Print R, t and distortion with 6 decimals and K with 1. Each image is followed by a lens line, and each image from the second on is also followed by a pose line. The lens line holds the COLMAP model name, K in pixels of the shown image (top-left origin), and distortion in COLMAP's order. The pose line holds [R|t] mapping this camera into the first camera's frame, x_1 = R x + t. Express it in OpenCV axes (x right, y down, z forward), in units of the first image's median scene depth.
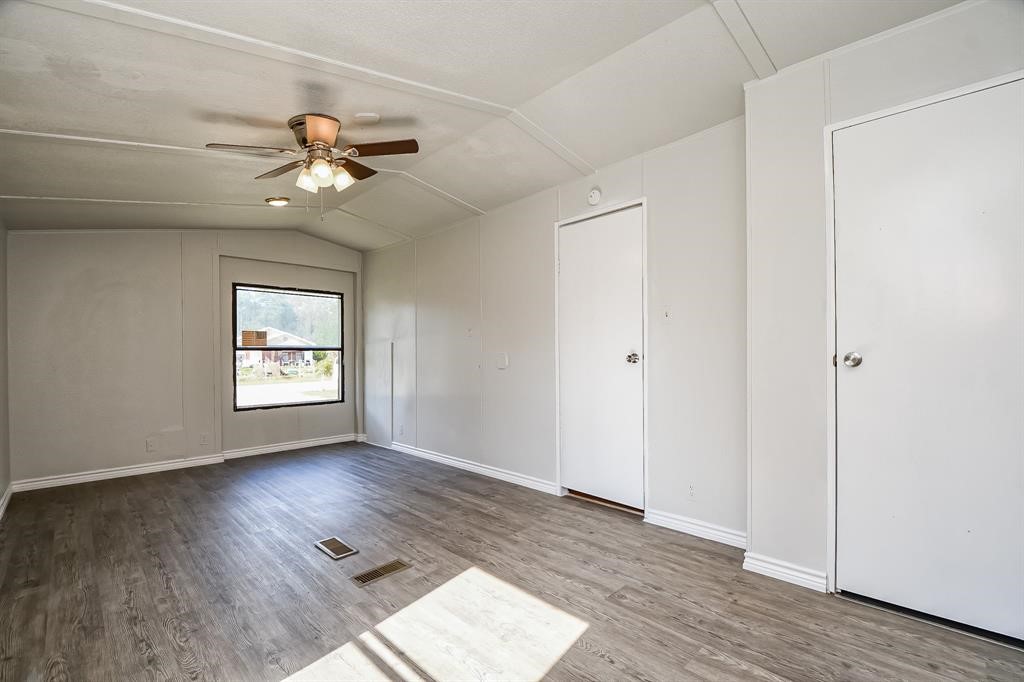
lens RADIAL K [[442.6, 0, 515.6], [0, 442.6, 348.1], [0, 0, 1]] dist [0.003714, -0.012636]
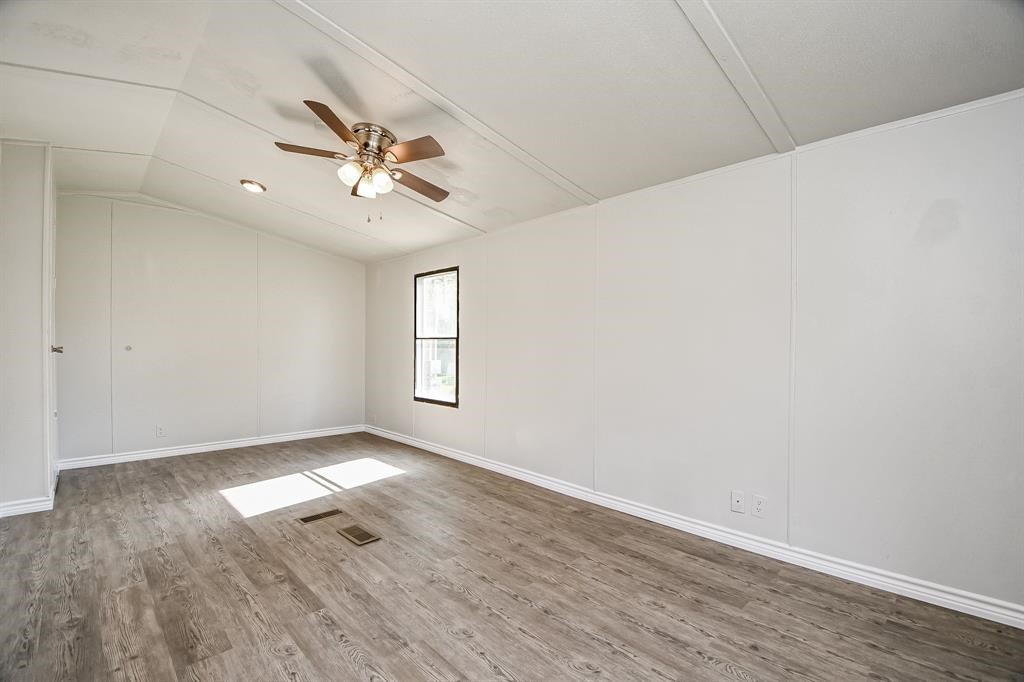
lens RADIAL K [[442.6, 0, 515.6], [0, 442.6, 348.1], [0, 0, 1]] dist [0.003714, -0.012636]
pose [[-0.999959, 0.006113, 0.006746, -0.783080], [0.006106, 0.999981, -0.001001, 0.023216], [-0.006752, -0.000960, -0.999977, 2.033841]]
